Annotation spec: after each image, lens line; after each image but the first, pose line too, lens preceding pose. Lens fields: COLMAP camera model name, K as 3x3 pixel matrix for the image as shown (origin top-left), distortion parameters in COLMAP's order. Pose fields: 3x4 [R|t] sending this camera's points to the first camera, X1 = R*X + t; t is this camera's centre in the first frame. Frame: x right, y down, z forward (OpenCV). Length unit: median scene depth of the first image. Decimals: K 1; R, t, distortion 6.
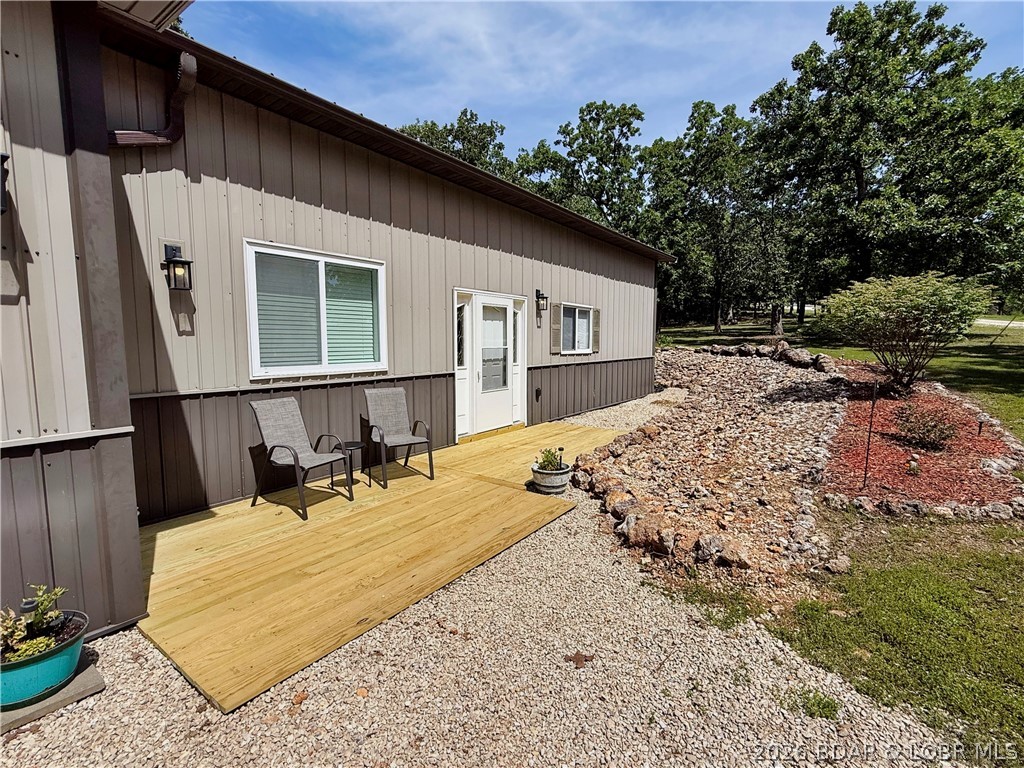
lens RADIAL K [[478.9, 0, 509.3], [0, 478.9, 388.1], [0, 0, 1]] dist [-0.000554, 0.002115]
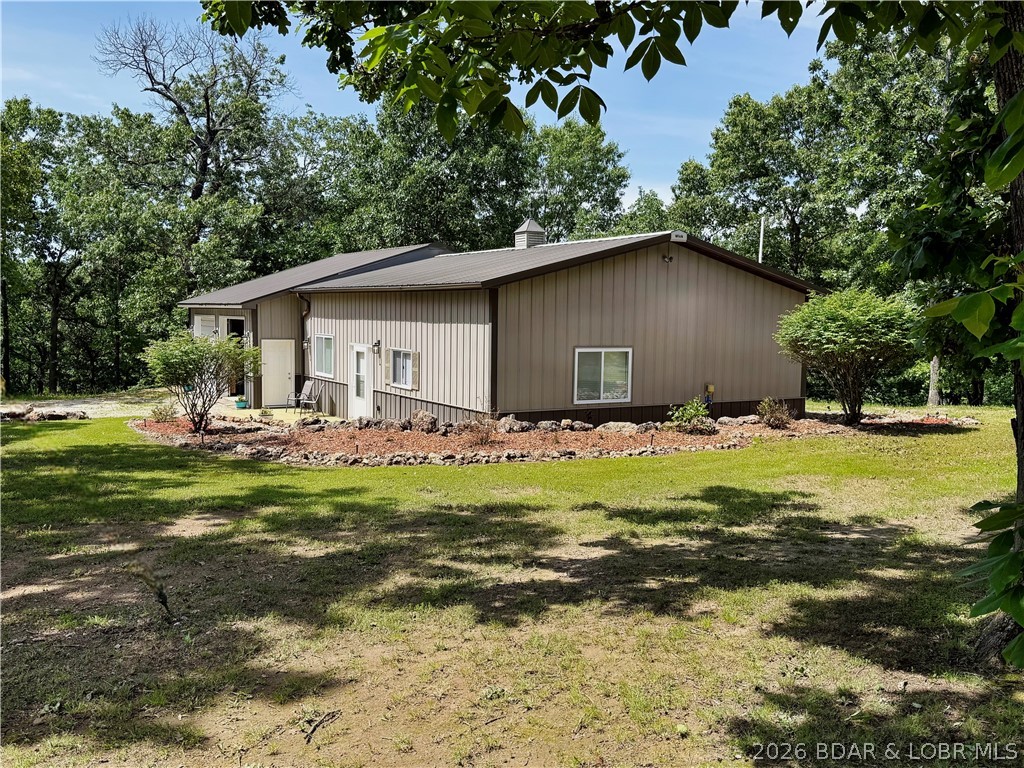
lens RADIAL K [[951.7, 0, 513.2], [0, 951.7, 387.5], [0, 0, 1]] dist [0.057373, 0.000000]
pose [[-0.399846, 0.061616, -0.914509, 3.228802], [-0.112518, 0.986892, 0.115688, -0.552427], [0.909650, 0.149156, -0.387672, 3.136181]]
